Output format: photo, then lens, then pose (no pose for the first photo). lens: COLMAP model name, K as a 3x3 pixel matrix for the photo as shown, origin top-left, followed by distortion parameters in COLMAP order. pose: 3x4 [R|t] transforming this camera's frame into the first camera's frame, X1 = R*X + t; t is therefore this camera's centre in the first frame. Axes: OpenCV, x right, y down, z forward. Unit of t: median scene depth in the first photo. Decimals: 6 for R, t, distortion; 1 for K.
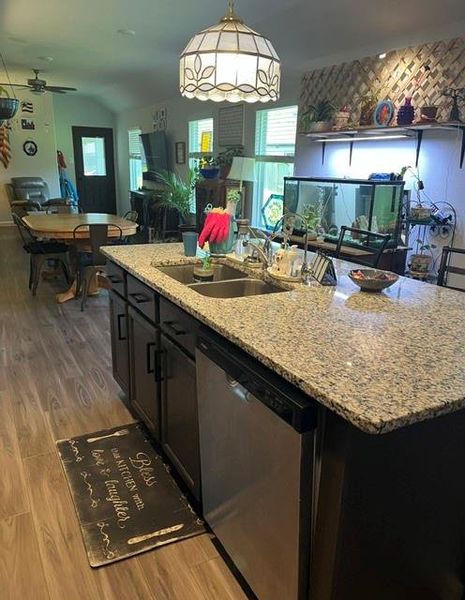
lens RADIAL K [[470.5, 0, 235.9], [0, 470.5, 302.3], [0, 0, 1]] dist [0.053458, -0.041141]
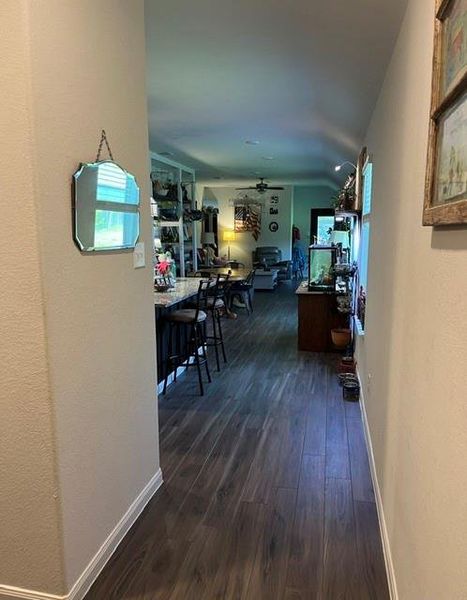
lens RADIAL K [[466.7, 0, 234.9], [0, 466.7, 302.4], [0, 0, 1]] dist [0.056838, -0.001401]
pose [[0.763941, 0.067941, -0.641700, 0.393634], [-0.155282, 0.984575, -0.080620, 0.028262], [0.626324, 0.161233, 0.762707, -0.098544]]
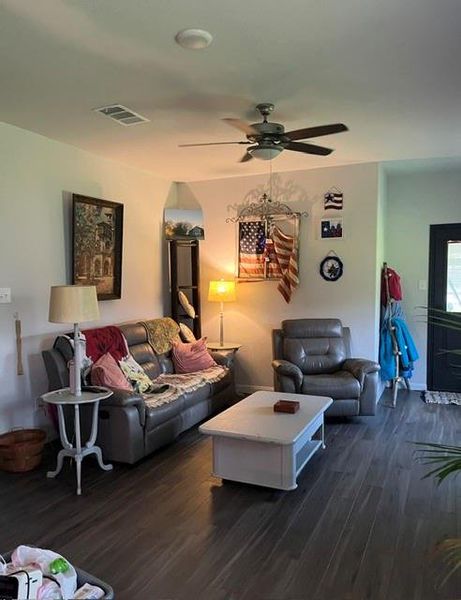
lens RADIAL K [[470.5, 0, 229.2], [0, 470.5, 303.9], [0, 0, 1]] dist [0.053458, -0.041141]
pose [[0.607335, 0.012963, -0.794340, -0.060505], [-0.201084, 0.969816, -0.137917, -0.183784], [0.768576, 0.243491, 0.591610, 0.593738]]
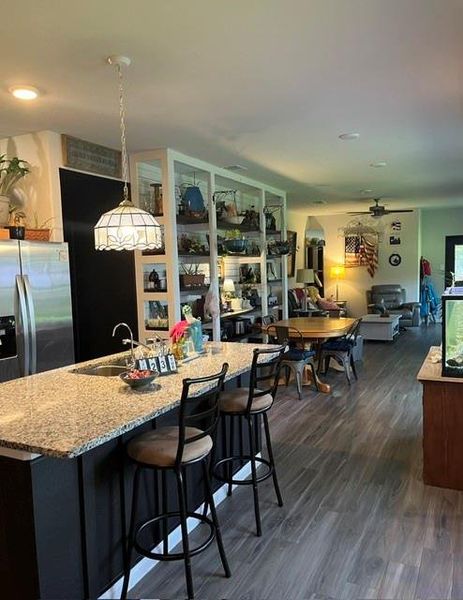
lens RADIAL K [[470.5, 0, 233.0], [0, 470.5, 306.1], [0, 0, 1]] dist [0.053458, -0.041141]
pose [[0.570982, 0.024919, -0.820584, 0.279759], [-0.189019, 0.976676, -0.101865, -0.028850], [0.798906, 0.213269, 0.562374, 0.082211]]
